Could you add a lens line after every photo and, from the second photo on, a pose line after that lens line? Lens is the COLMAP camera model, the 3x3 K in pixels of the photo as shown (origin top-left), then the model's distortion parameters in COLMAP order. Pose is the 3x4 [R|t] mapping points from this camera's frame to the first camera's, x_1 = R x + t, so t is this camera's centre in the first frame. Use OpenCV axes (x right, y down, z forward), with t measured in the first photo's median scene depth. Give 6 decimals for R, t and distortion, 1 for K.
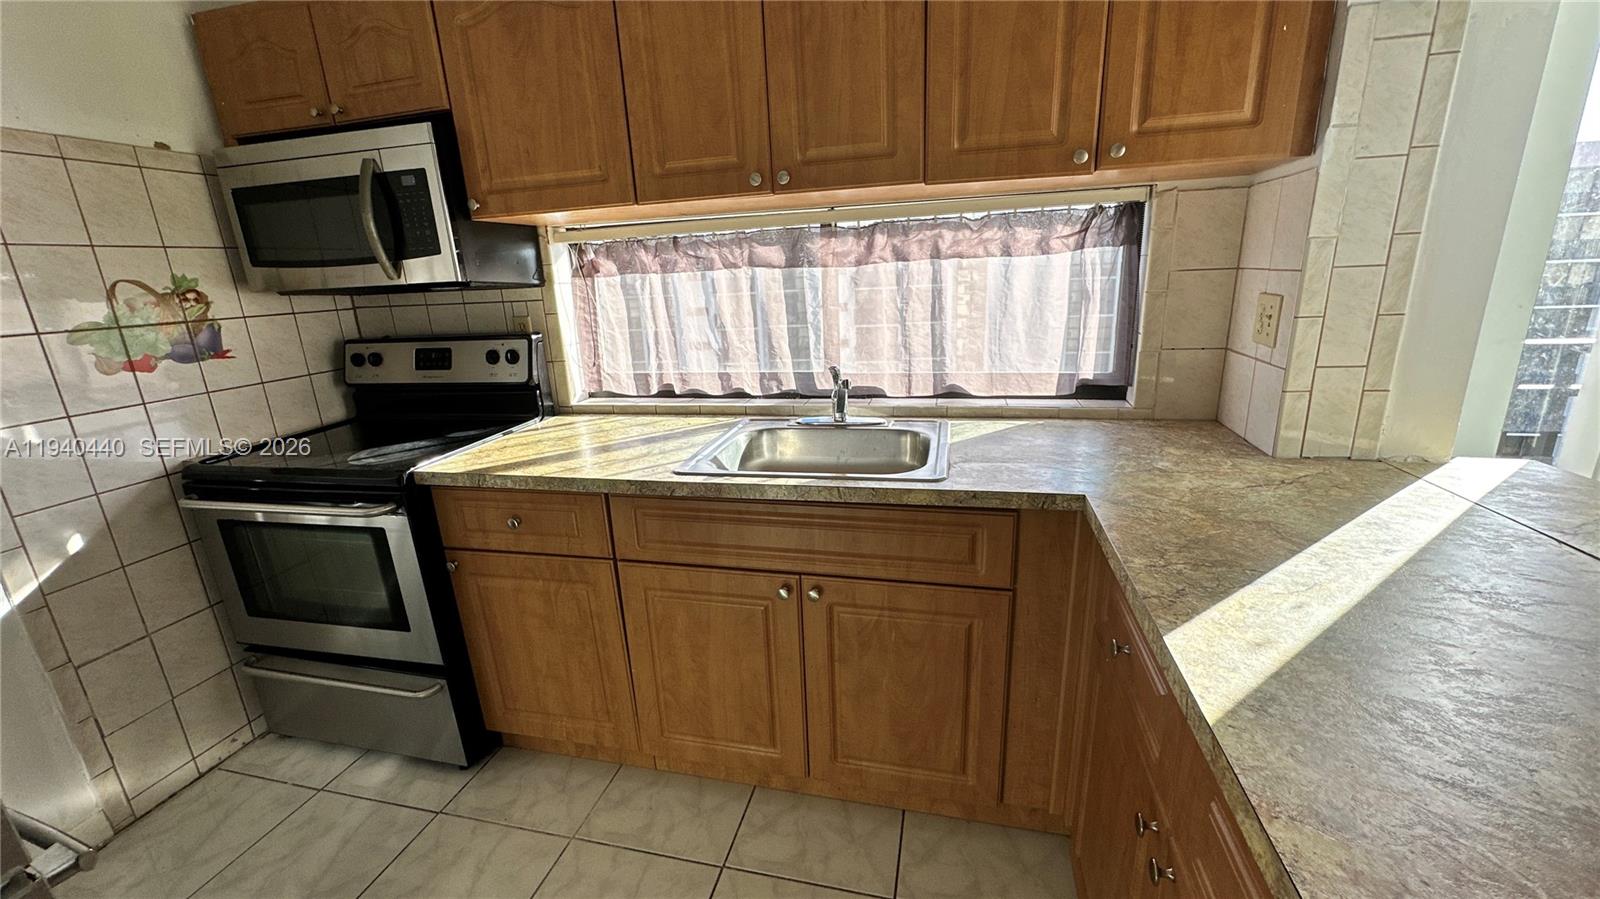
lens RADIAL K [[637.2, 0, 798.7], [0, 637.2, 449.7], [0, 0, 1]] dist [-0.003961, 0.000885]
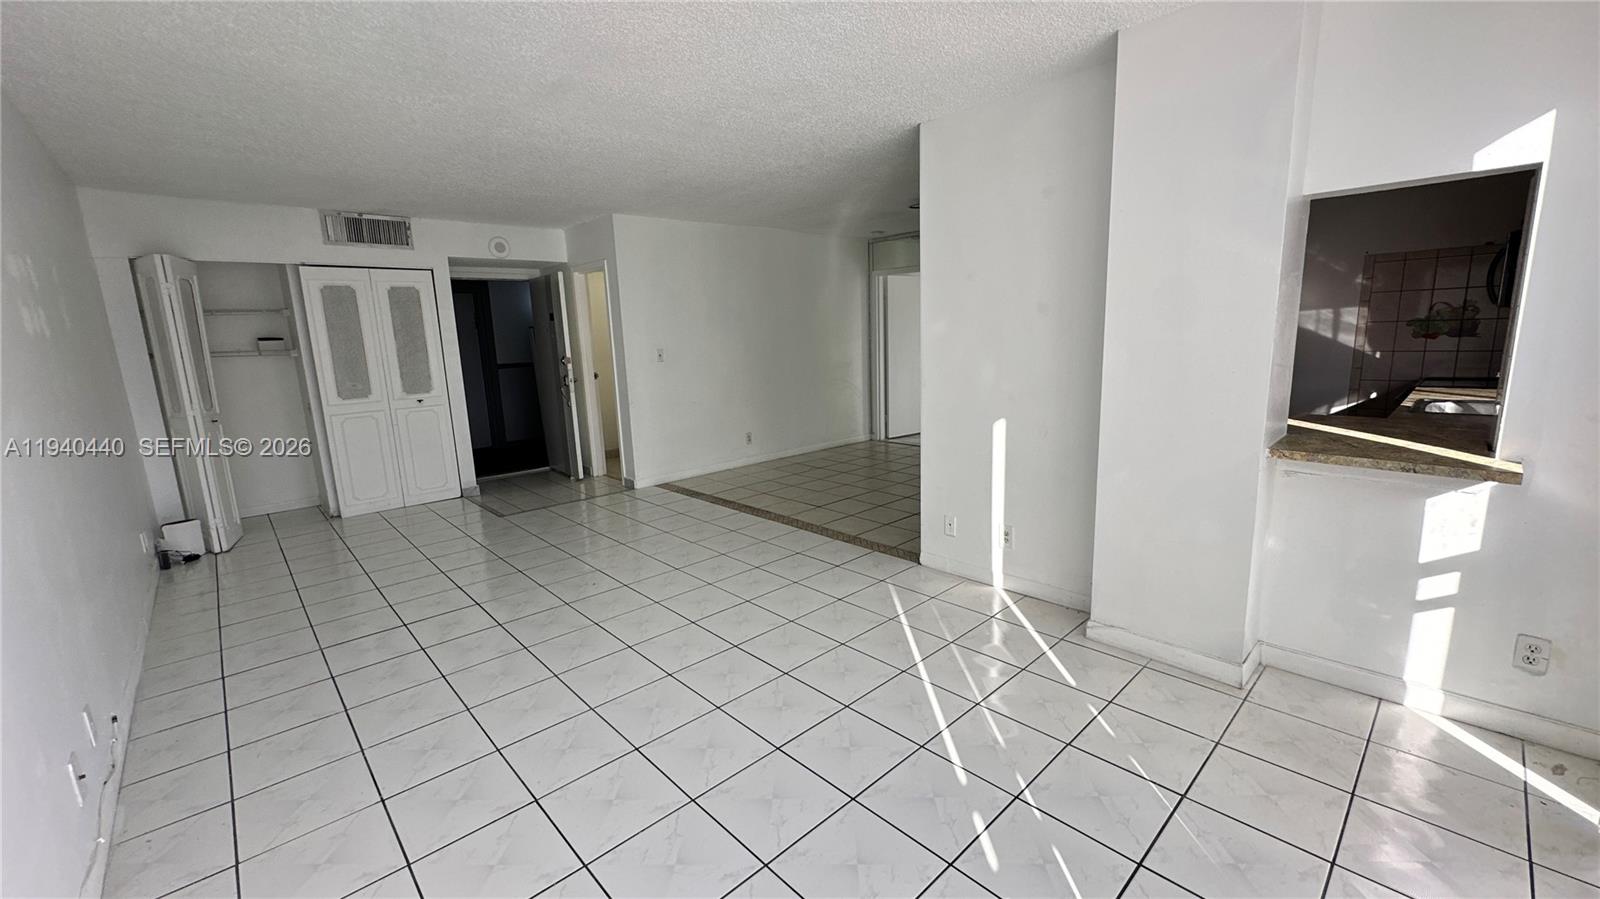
lens RADIAL K [[637.2, 0, 796.9], [0, 637.2, 446.1], [0, 0, 1]] dist [-0.003961, 0.000885]
pose [[-0.542803, 0.214932, -0.811893, 2.444768], [-0.168517, 0.919168, 0.355995, -0.203761], [0.822780, 0.330053, -0.462707, 0.247294]]
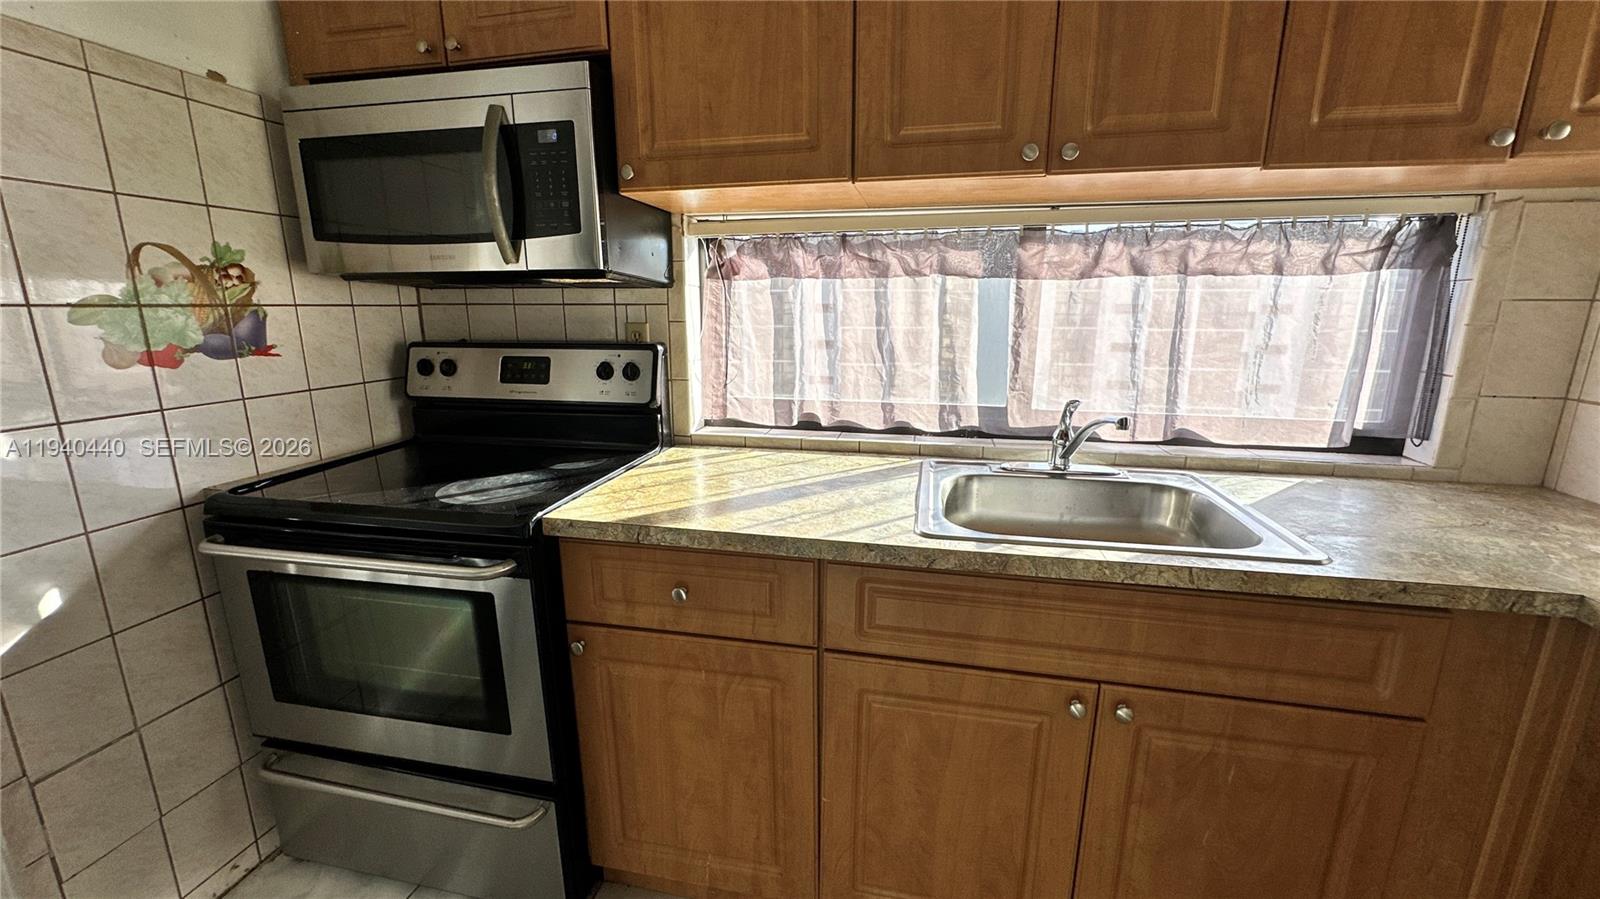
lens RADIAL K [[637.2, 0, 799.2], [0, 637.2, 450.0], [0, 0, 1]] dist [-0.003961, 0.000885]
pose [[0.998430, 0.039718, 0.039499, -0.320347], [-0.037489, 0.997746, -0.055659, -0.012912], [-0.041620, 0.054091, 0.997668, 0.236651]]
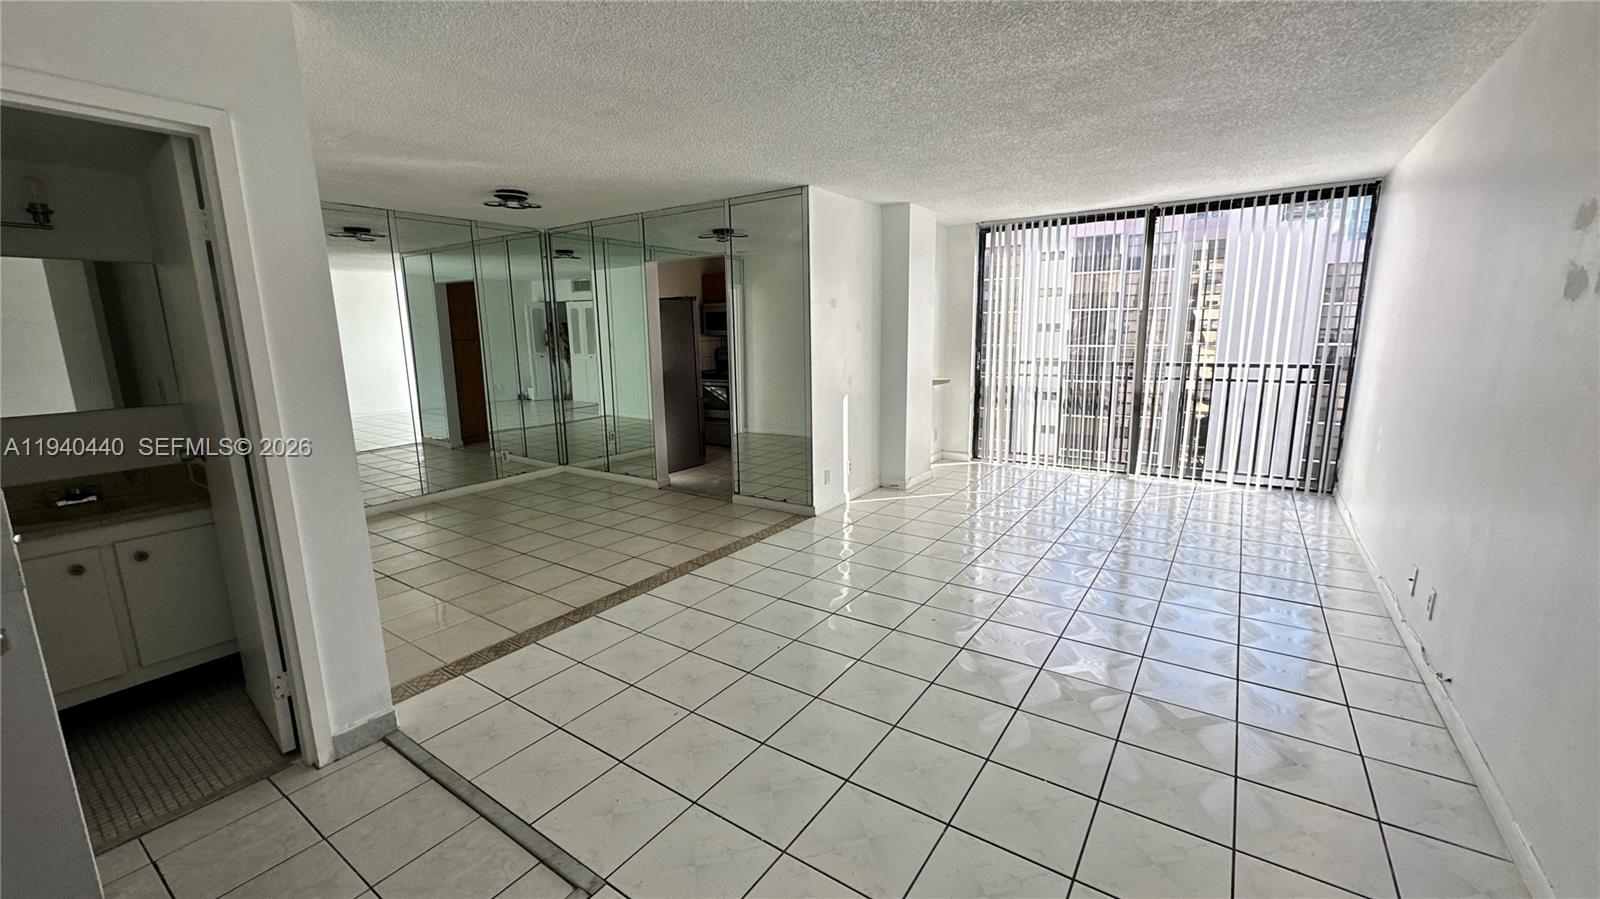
lens RADIAL K [[637.2, 0, 800.6], [0, 637.2, 453.1], [0, 0, 1]] dist [-0.003961, 0.000885]
pose [[0.935107, 0.096271, -0.341037, 1.416709], [-0.120509, 0.991424, -0.050563, 0.747205], [0.333244, 0.088380, 0.938689, -3.033114]]
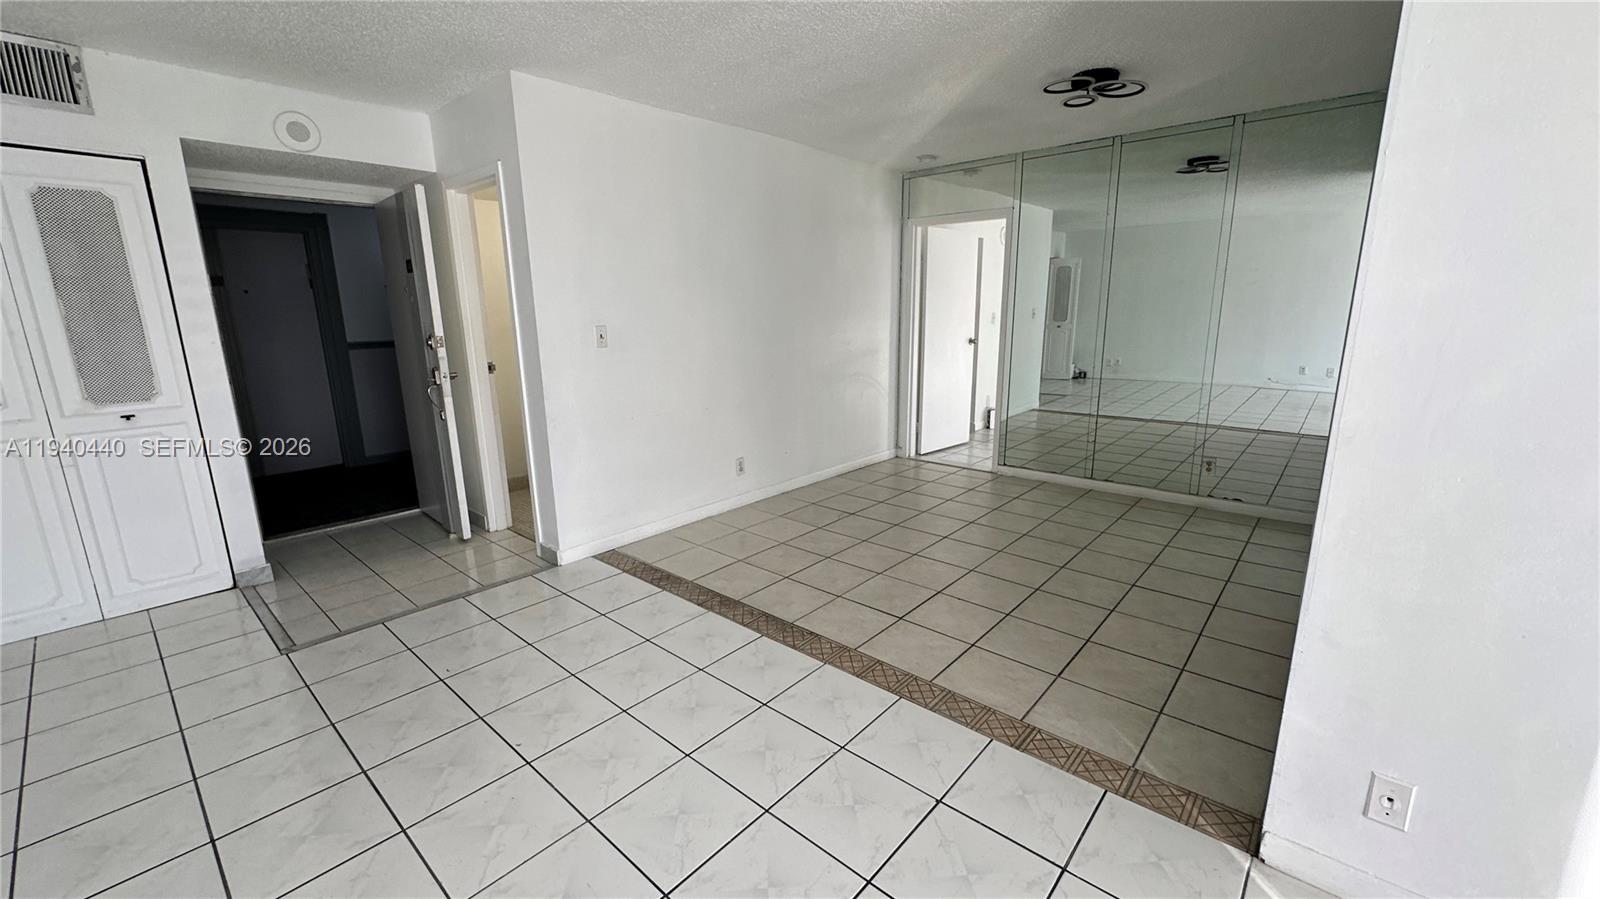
lens RADIAL K [[637.2, 0, 796.2], [0, 637.2, 443.7], [0, 0, 1]] dist [-0.003961, 0.000885]
pose [[-0.455510, 0.239625, -0.857374, 1.469745], [-0.209583, 0.907156, 0.364887, 0.139890], [0.865208, 0.345901, -0.362997, -0.737971]]
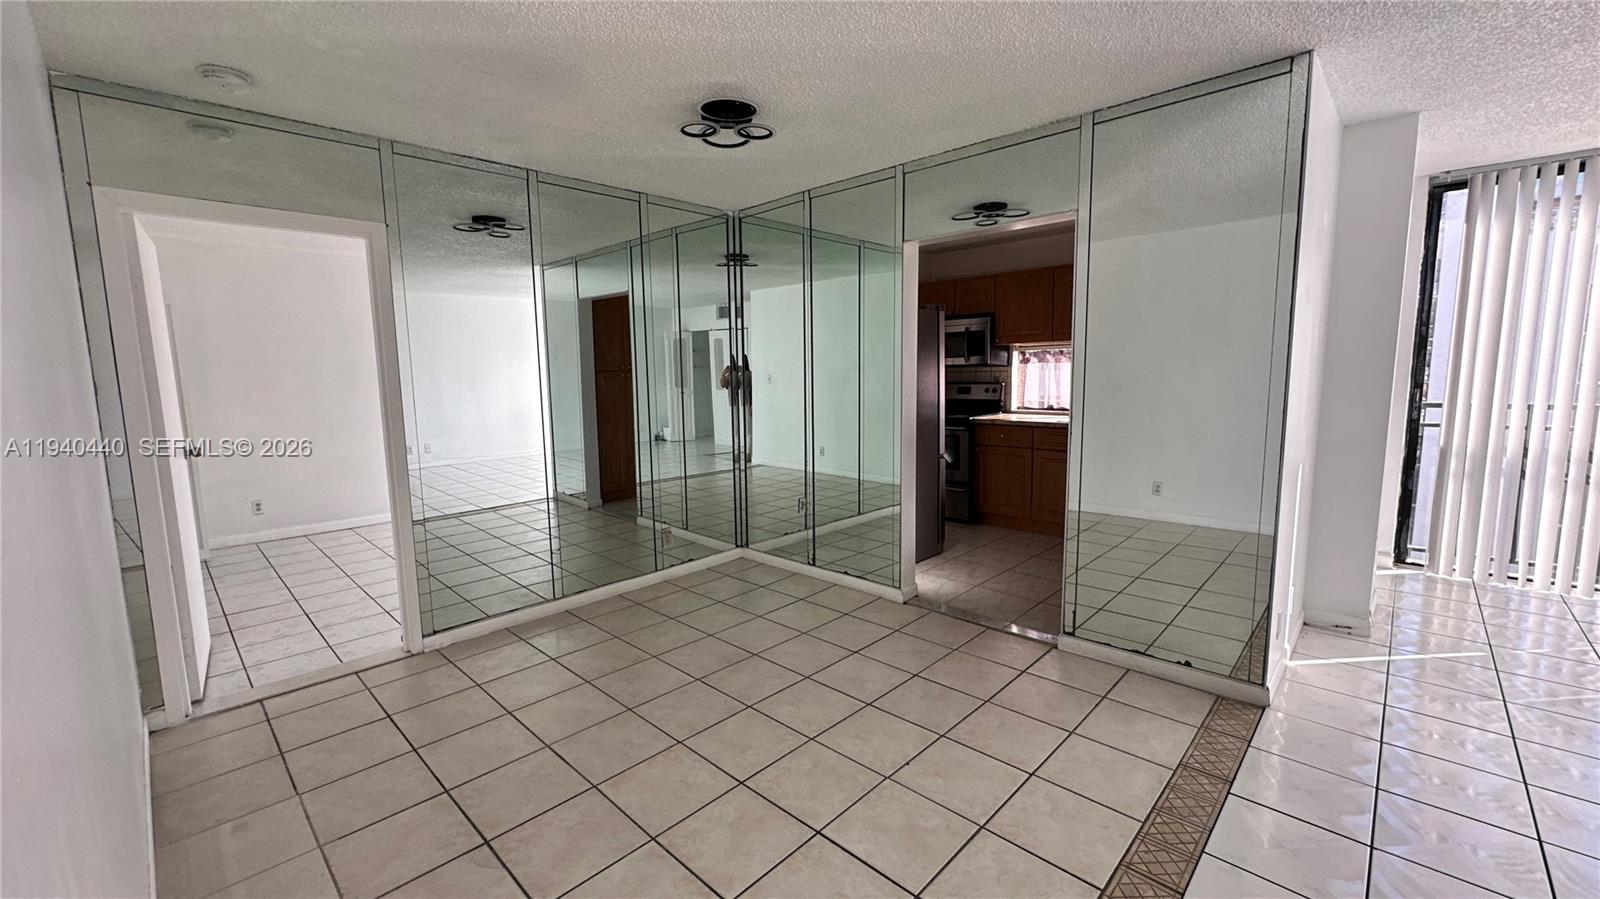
lens RADIAL K [[637.2, 0, 800.9], [0, 637.2, 450.1], [0, 0, 1]] dist [-0.003961, 0.000885]
pose [[0.865569, 0.092995, -0.492080, 0.259320], [-0.156708, 0.983556, -0.089774, 0.596546], [0.475640, 0.154818, 0.865909, -2.150079]]
